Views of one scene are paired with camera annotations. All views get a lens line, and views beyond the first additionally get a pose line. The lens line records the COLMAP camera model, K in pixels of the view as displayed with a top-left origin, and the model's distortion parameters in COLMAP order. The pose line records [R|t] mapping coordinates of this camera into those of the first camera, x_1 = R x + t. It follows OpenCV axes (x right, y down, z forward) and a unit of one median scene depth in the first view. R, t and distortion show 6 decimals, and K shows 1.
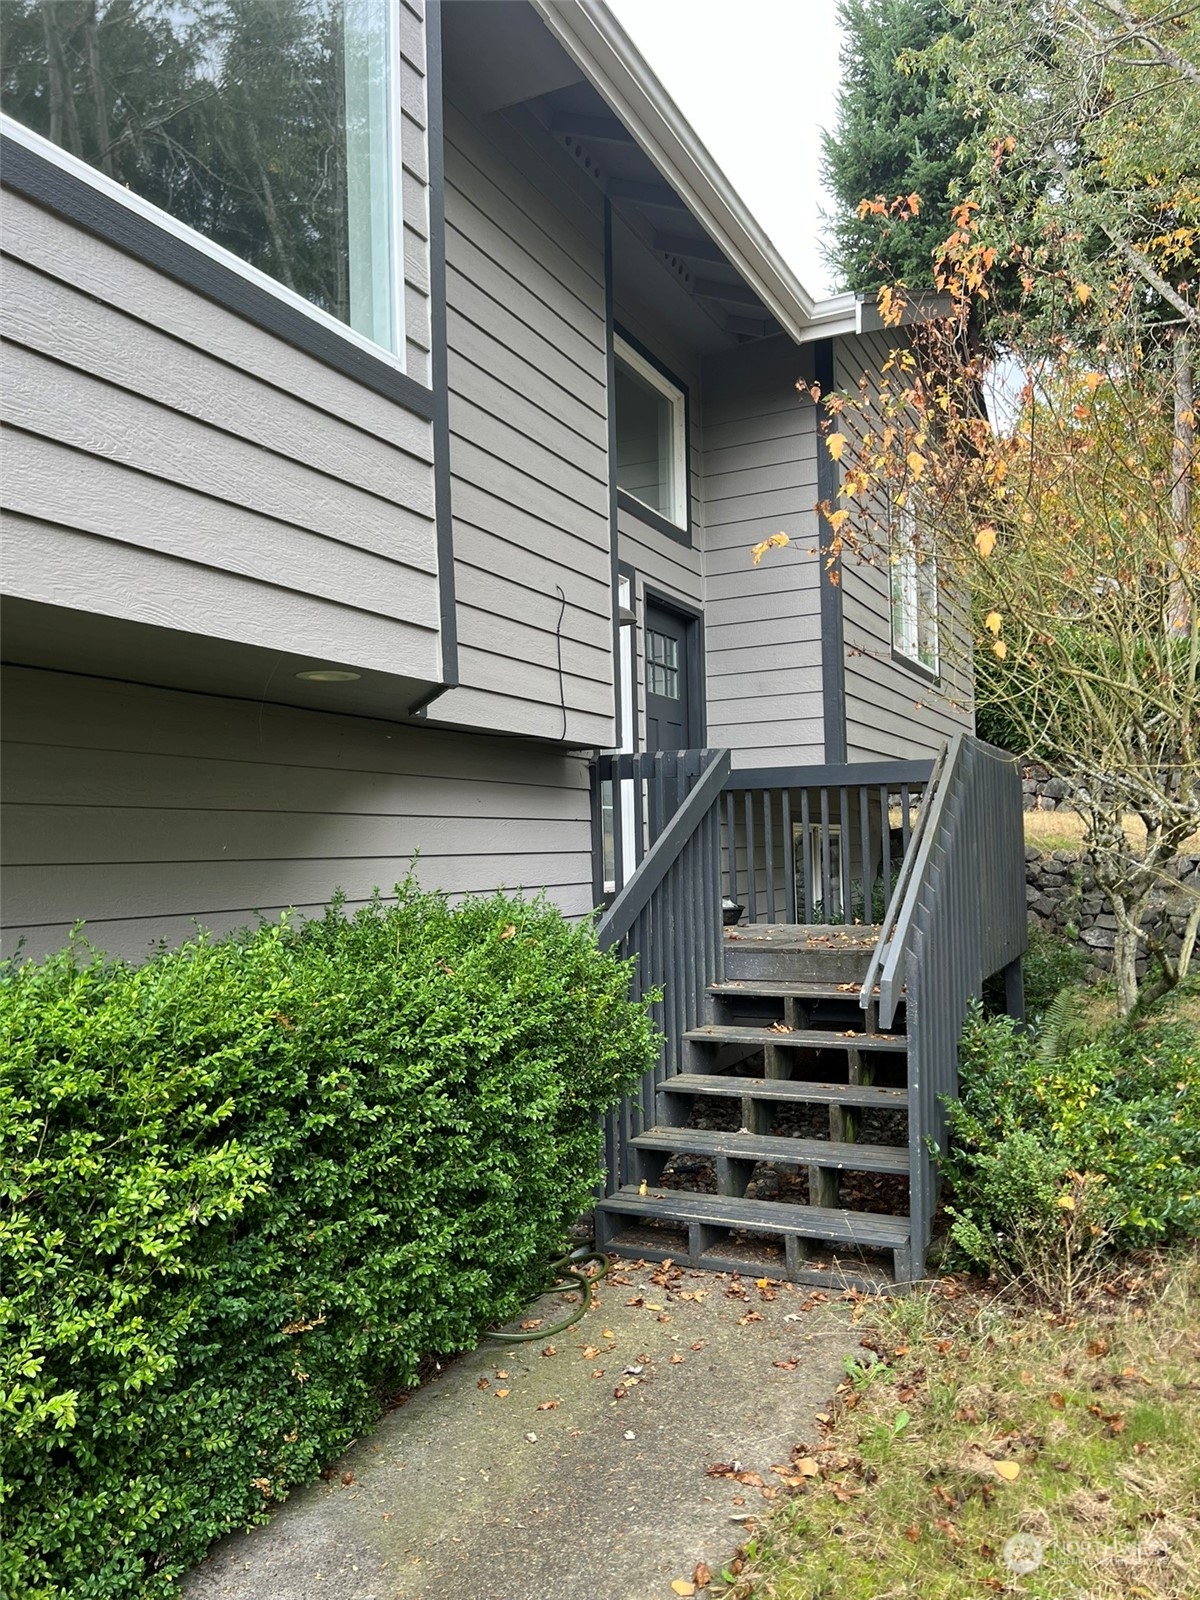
lens RADIAL K [[1211.0, 0, 596.3], [0, 1211.0, 808.7], [0, 0, 1]] dist [0.032592, -0.048591]
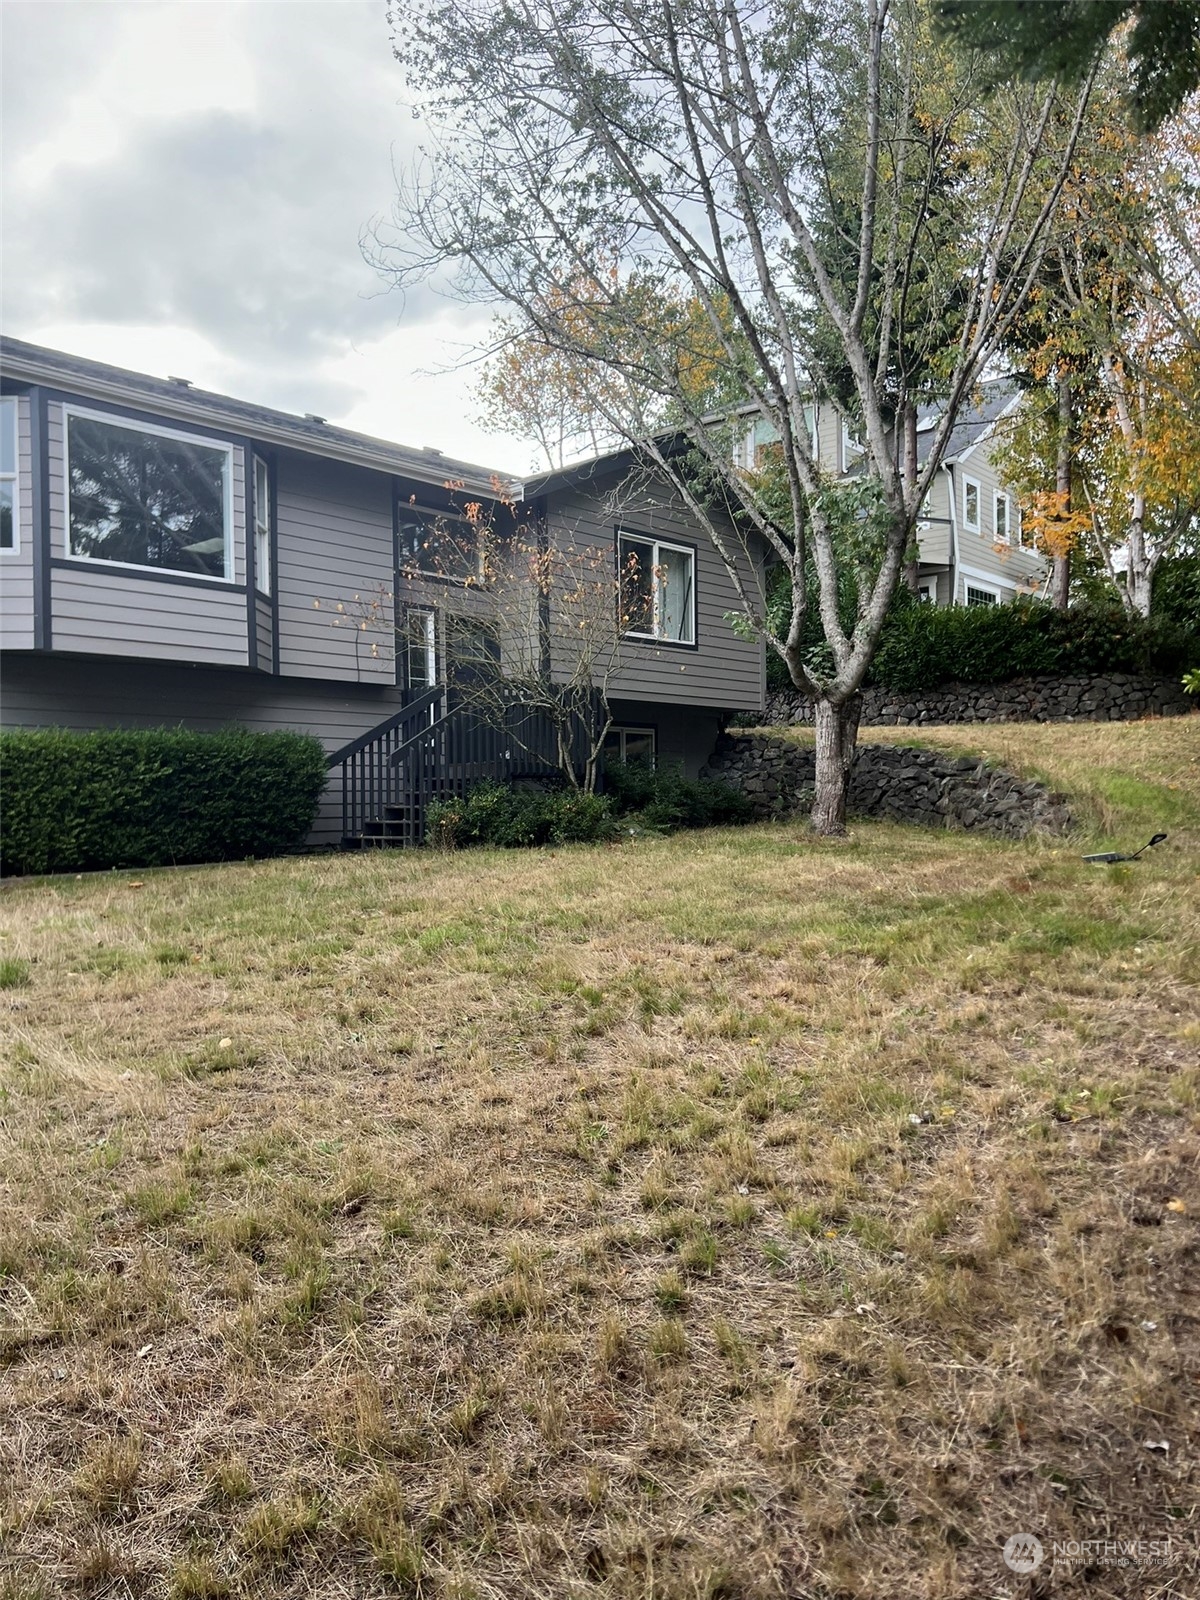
lens RADIAL K [[1211.0, 0, 620.9], [0, 1211.0, 790.3], [0, 0, 1]] dist [0.032592, -0.048591]
pose [[0.963693, 0.014184, -0.266636, 1.369158], [-0.006067, 0.999493, 0.031244, 0.106244], [0.266944, -0.028492, 0.963291, -1.585484]]
